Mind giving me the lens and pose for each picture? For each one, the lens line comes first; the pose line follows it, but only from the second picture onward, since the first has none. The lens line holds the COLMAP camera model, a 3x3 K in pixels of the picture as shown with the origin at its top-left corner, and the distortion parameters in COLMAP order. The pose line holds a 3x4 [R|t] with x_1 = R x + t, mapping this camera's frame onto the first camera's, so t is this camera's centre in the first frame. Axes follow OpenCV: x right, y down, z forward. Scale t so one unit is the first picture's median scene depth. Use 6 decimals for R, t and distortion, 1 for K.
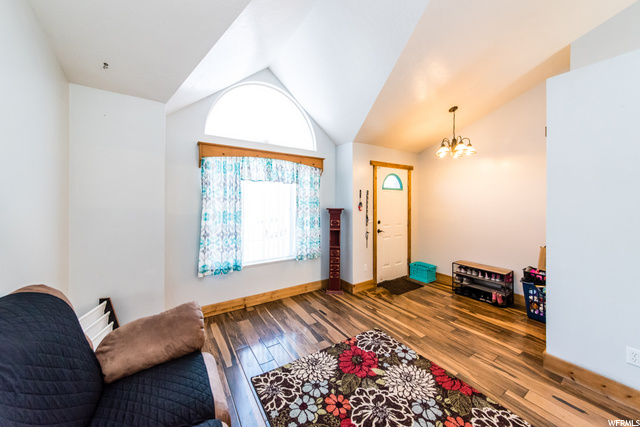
lens RADIAL K [[231.8, 0, 328.5], [0, 231.8, 197.1], [0, 0, 1]] dist [-0.001559, 0.002091]
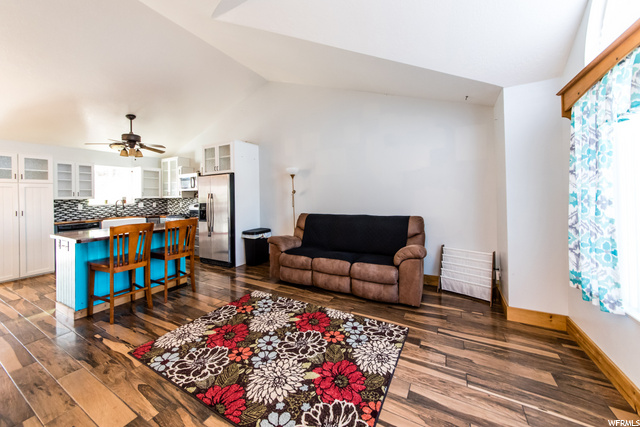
lens RADIAL K [[231.8, 0, 325.6], [0, 231.8, 188.3], [0, 0, 1]] dist [-0.001559, 0.002091]
pose [[-0.891615, -0.011612, -0.452646, 0.491015], [0.005965, 0.999283, -0.037385, 0.091776], [0.452756, -0.036033, -0.890906, 1.579000]]
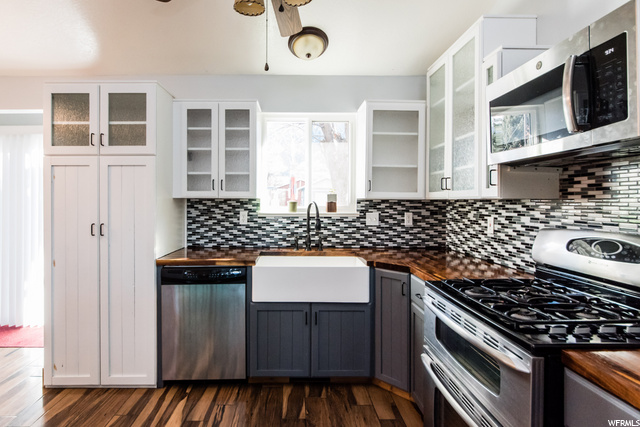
lens RADIAL K [[319.7, 0, 285.6], [0, 319.7, 201.8], [0, 0, 1]] dist [0.003779, -0.001946]
pose [[-0.802680, -0.014341, 0.596237, 0.696626], [-0.012391, 0.999896, 0.007370, 0.099703], [-0.596281, -0.001472, -0.802774, -0.505416]]
